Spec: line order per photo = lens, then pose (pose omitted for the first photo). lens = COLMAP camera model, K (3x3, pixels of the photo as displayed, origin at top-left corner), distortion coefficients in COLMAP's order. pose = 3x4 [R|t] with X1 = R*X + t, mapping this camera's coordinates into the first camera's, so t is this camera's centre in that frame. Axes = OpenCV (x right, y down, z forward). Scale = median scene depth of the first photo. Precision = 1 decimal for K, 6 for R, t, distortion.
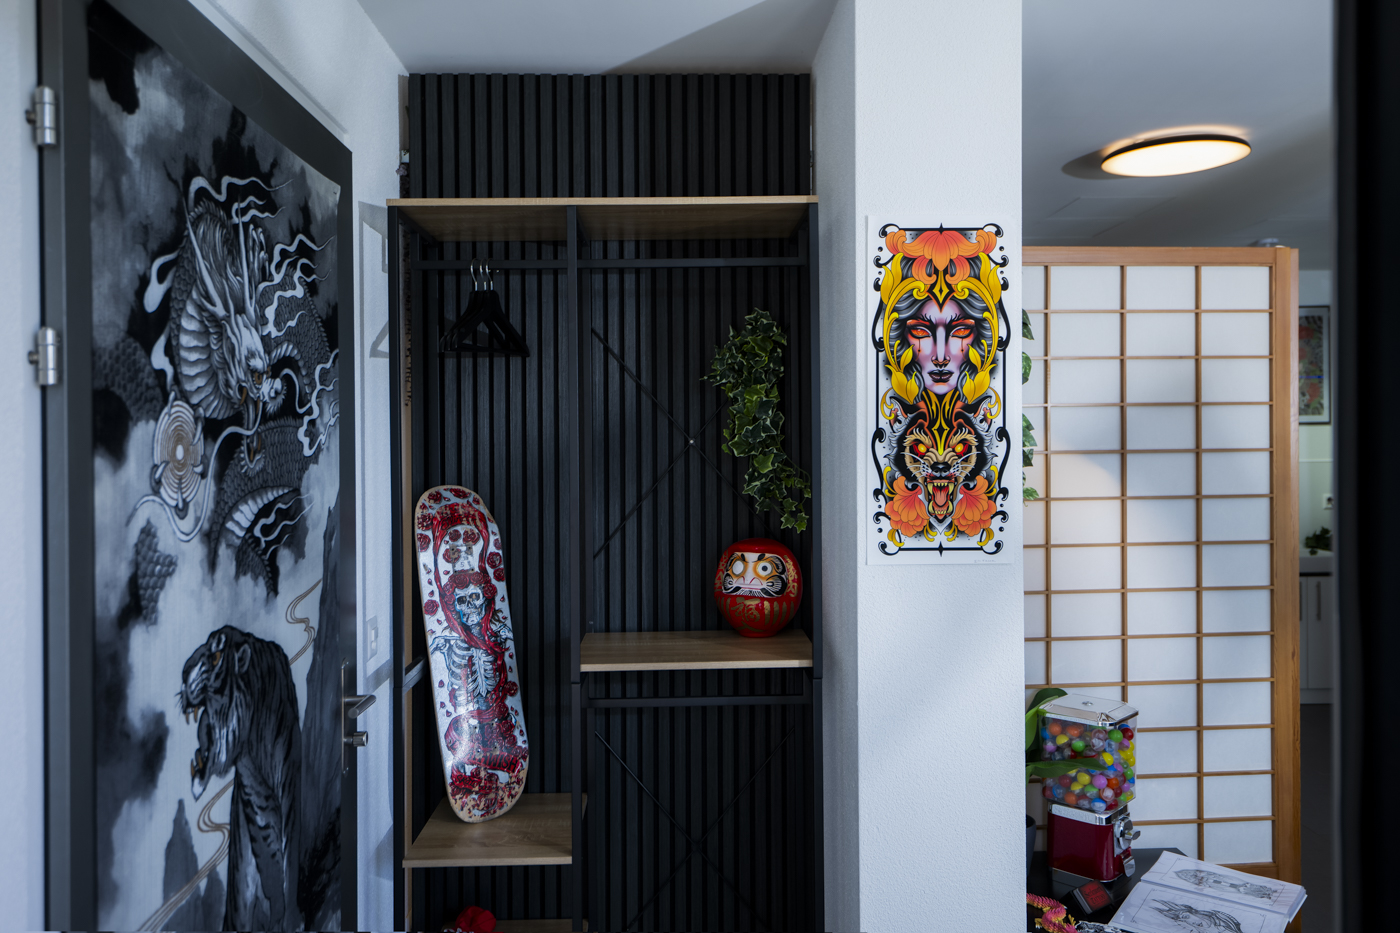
lens RADIAL K [[1058.5, 0, 698.7], [0, 1058.5, 447.5], [0, 0, 1]] dist [0.079703, 0.003731]
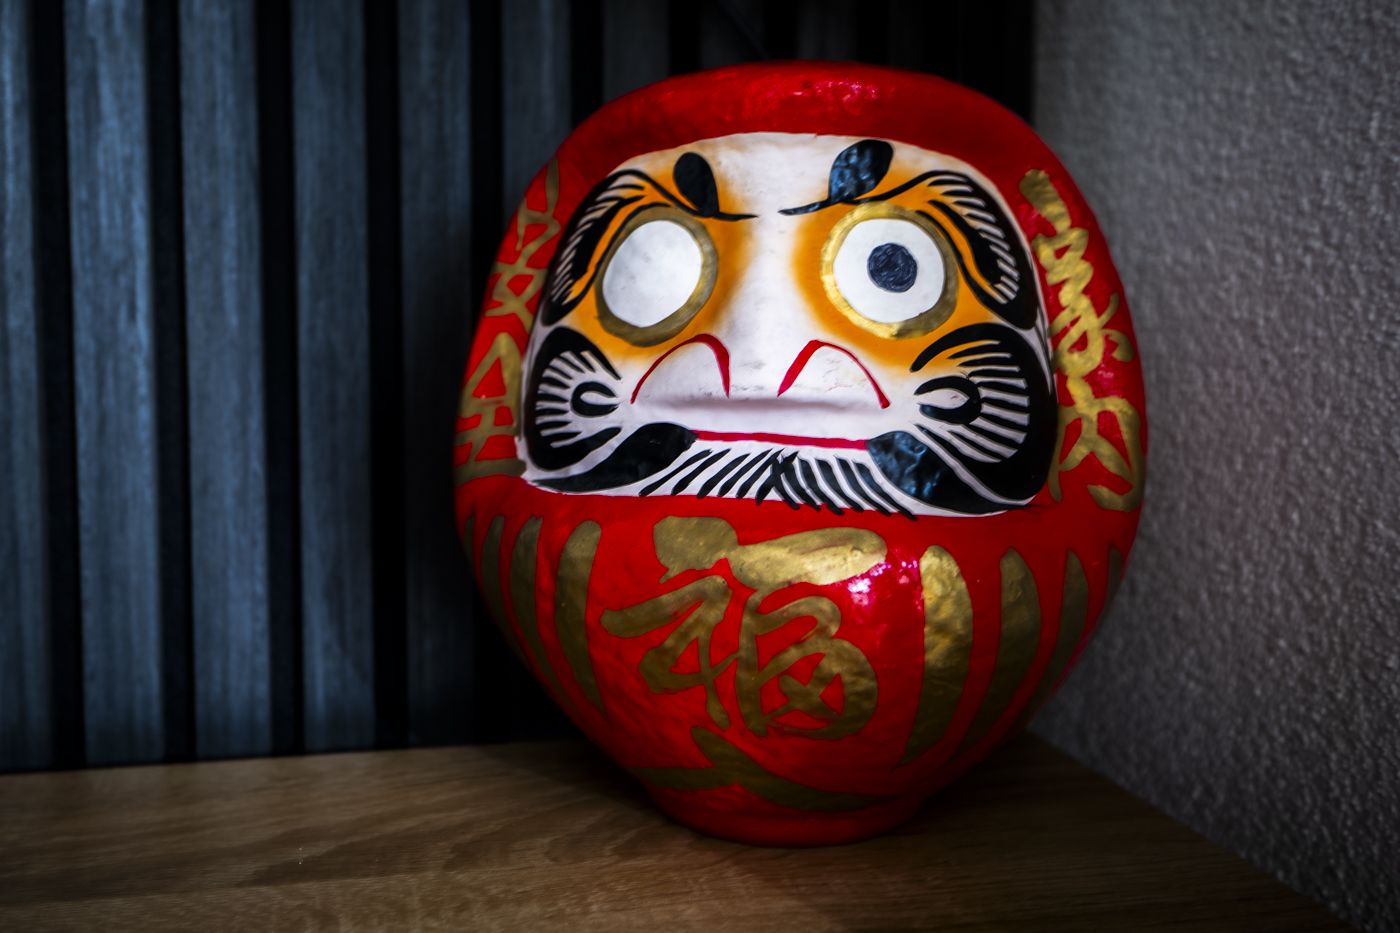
lens RADIAL K [[1063.3, 0, 700.0], [0, 1063.3, 466.5], [0, 0, 1]] dist [-0.032075, -0.002275]
pose [[0.976180, -0.004046, 0.216926, 0.016562], [-0.004620, 0.999212, 0.039431, 0.131010], [-0.216915, -0.039494, 0.975391, 0.889015]]
